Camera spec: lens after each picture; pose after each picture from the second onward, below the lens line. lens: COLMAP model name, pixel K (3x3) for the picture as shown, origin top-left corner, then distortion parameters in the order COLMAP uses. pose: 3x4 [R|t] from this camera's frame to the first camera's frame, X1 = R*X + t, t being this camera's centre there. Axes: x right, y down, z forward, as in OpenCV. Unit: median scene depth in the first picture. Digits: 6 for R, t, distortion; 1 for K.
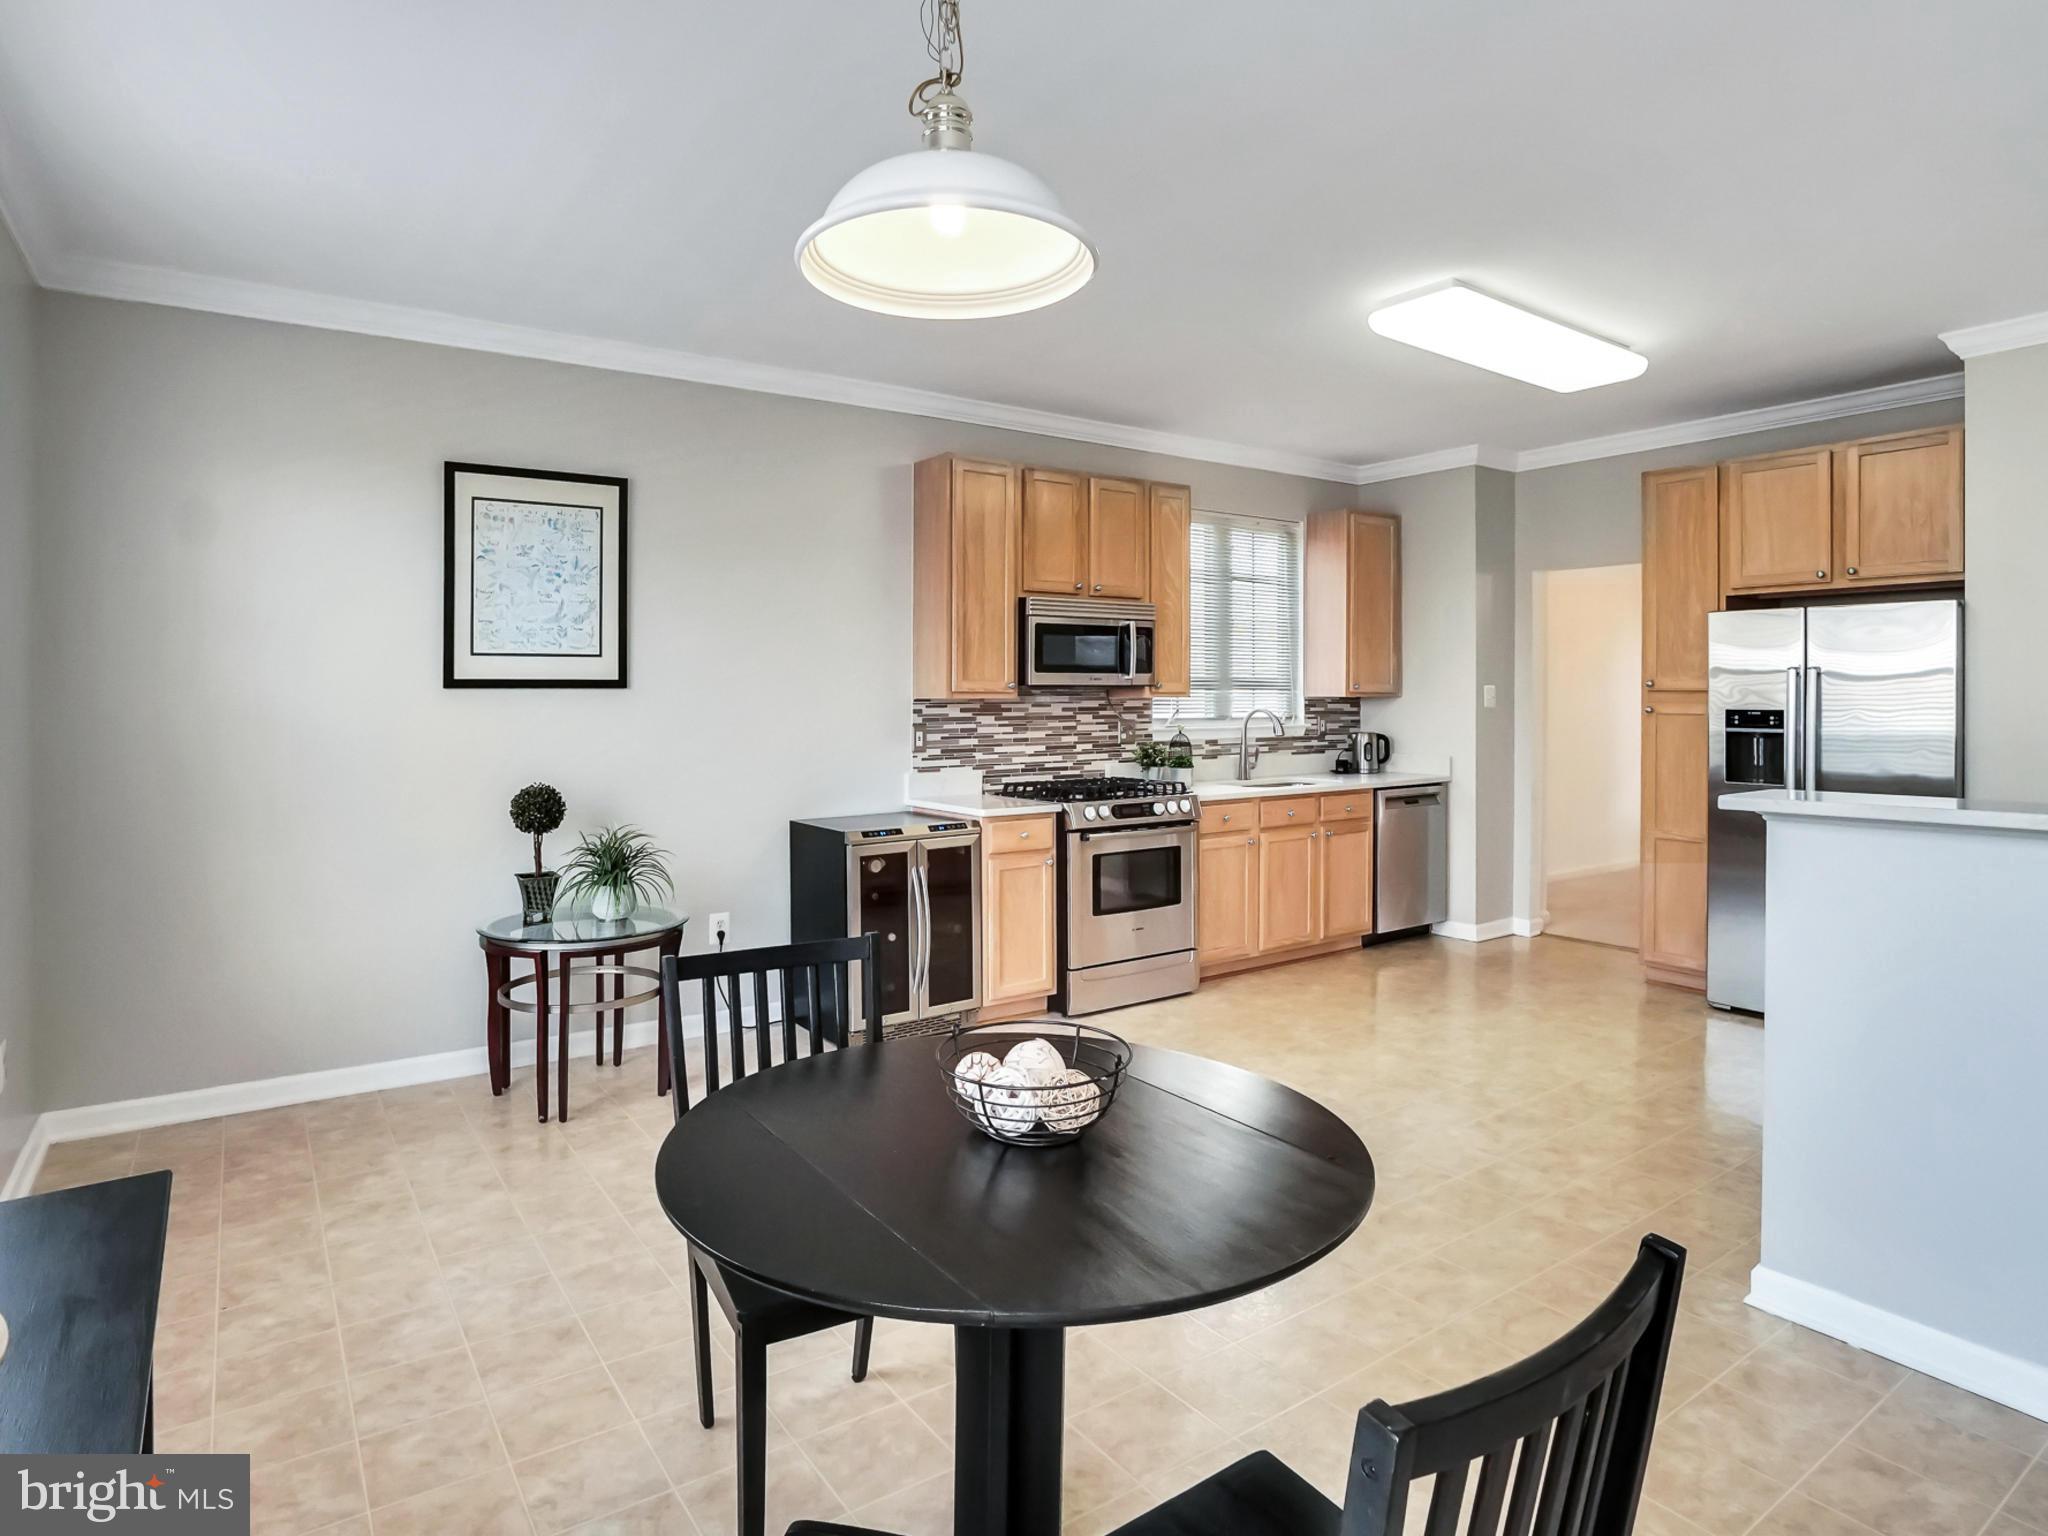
lens RADIAL K [[1184.3, 0, 915.4], [0, 1184.3, 685.4], [0, 0, 1]] dist [-0.043567, -0.001054]
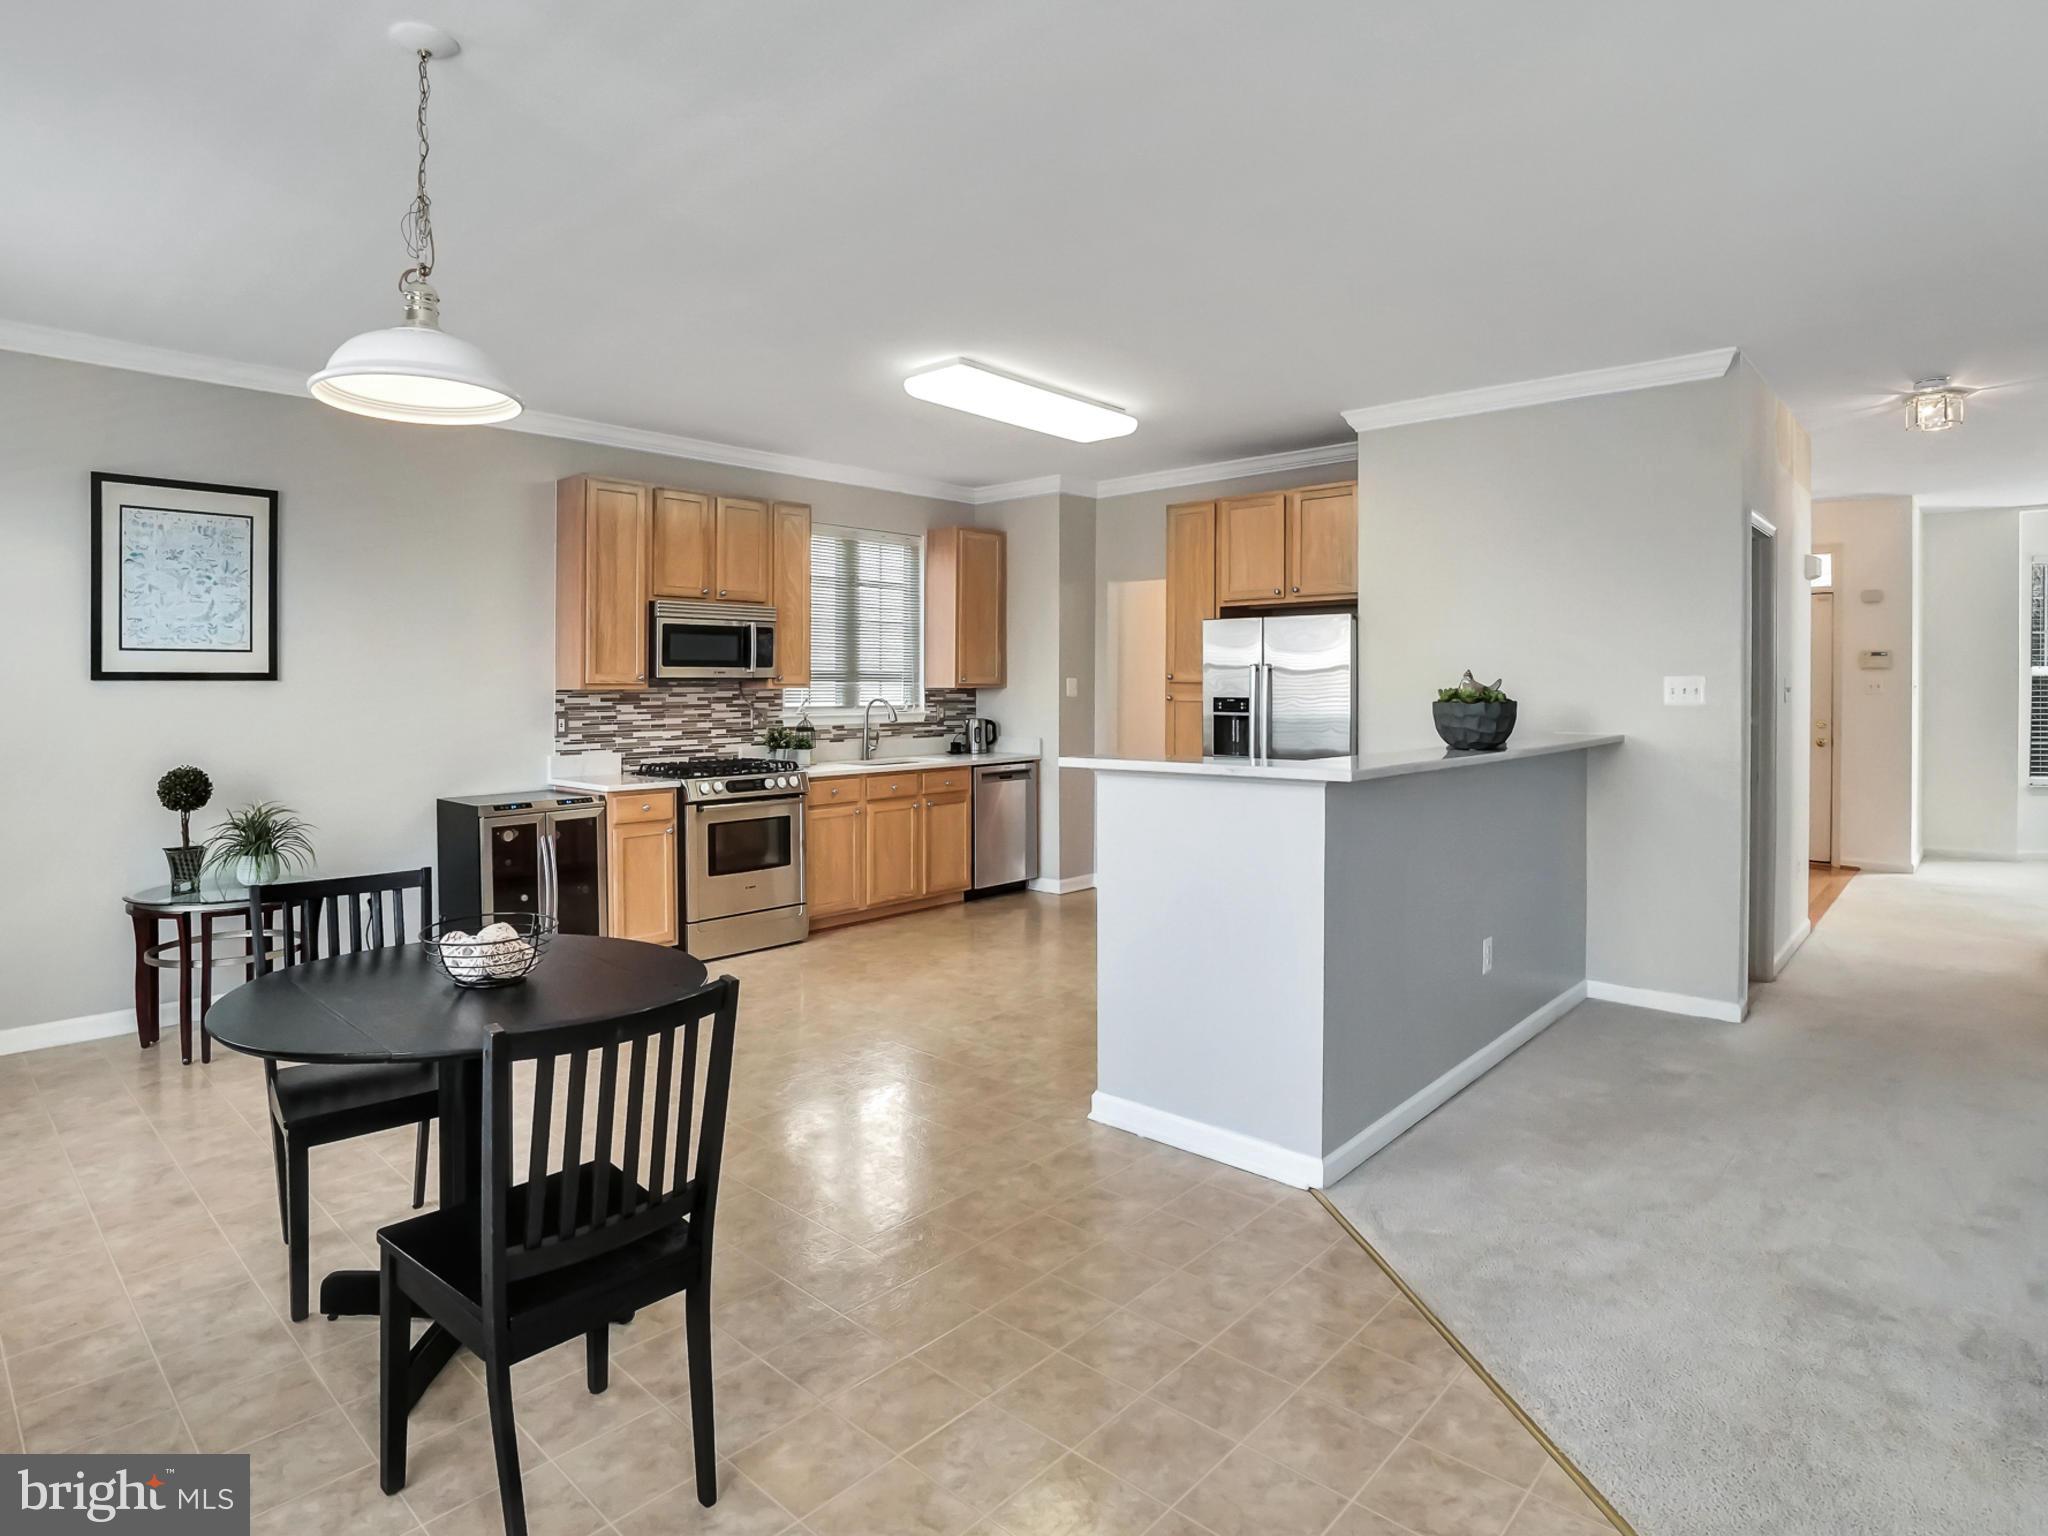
lens RADIAL K [[1200.6, 0, 927.1], [0, 1200.6, 687.7], [0, 0, 1]] dist [-0.086634, 0.061884]
pose [[0.977975, -0.000888, 0.208719, 0.115414], [-0.000961, 0.999961, 0.008758, -0.000909], [-0.208719, -0.008765, 0.977936, -0.194126]]
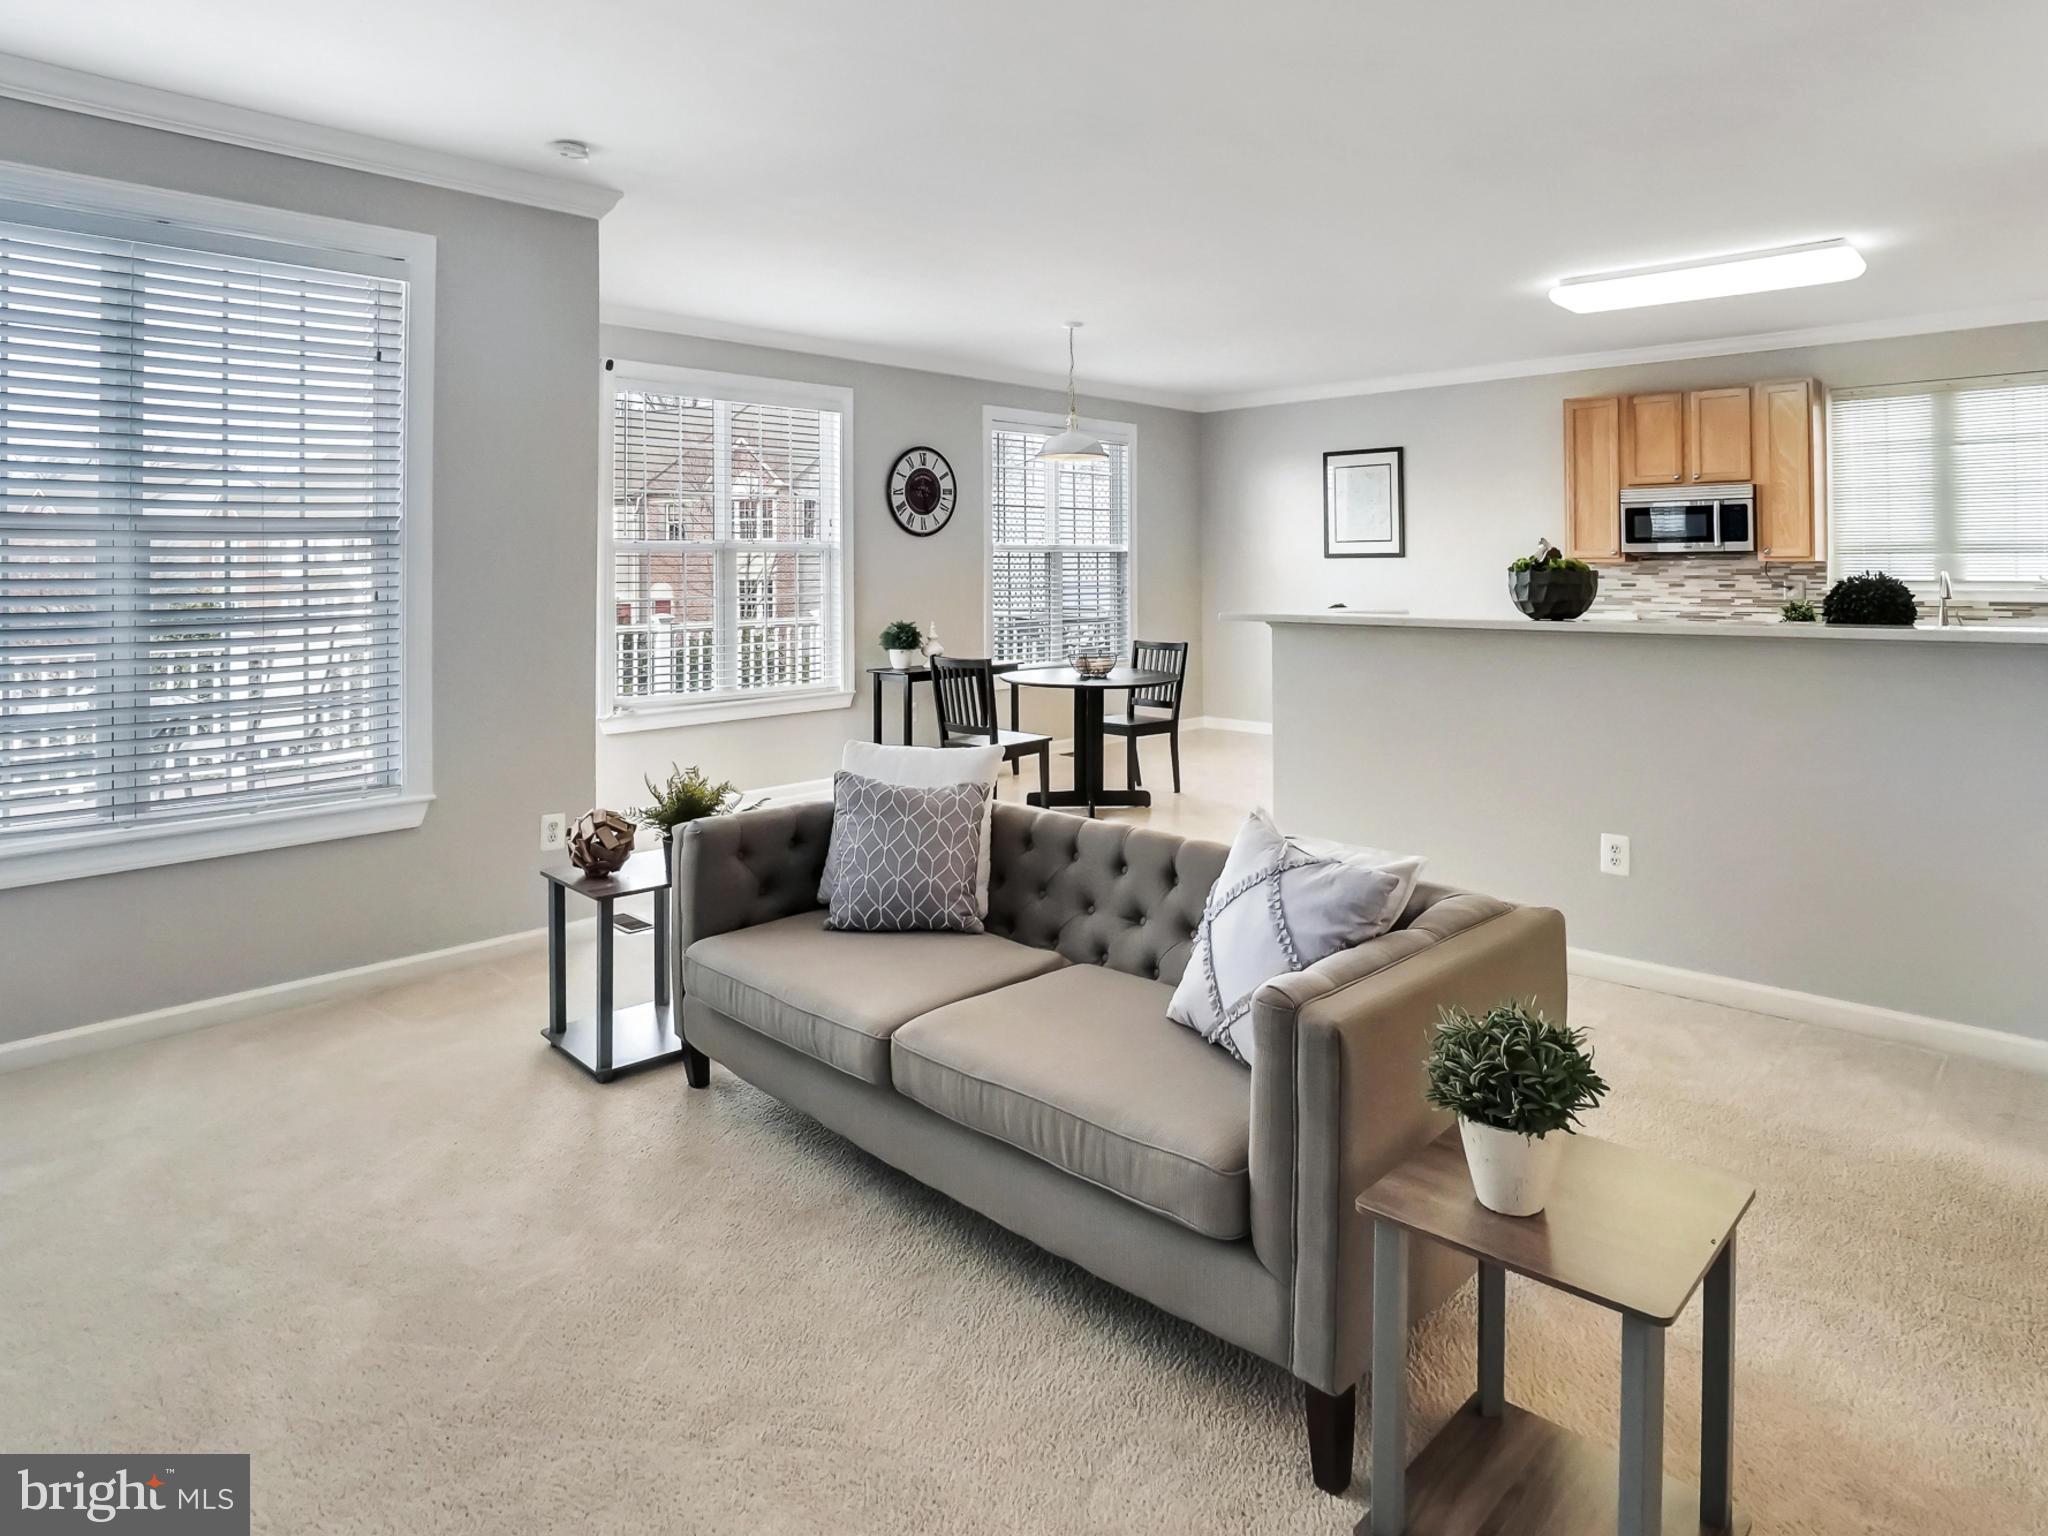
lens RADIAL K [[1172.3, 0, 992.7], [0, 1172.3, 560.3], [0, 0, 1]] dist [0.005106, 0.000314]
pose [[0.177119, -0.005928, -0.984172, 1.411000], [0.008384, 0.999955, -0.004514, 0.009364], [0.984154, -0.007451, 0.177161, 0.019014]]
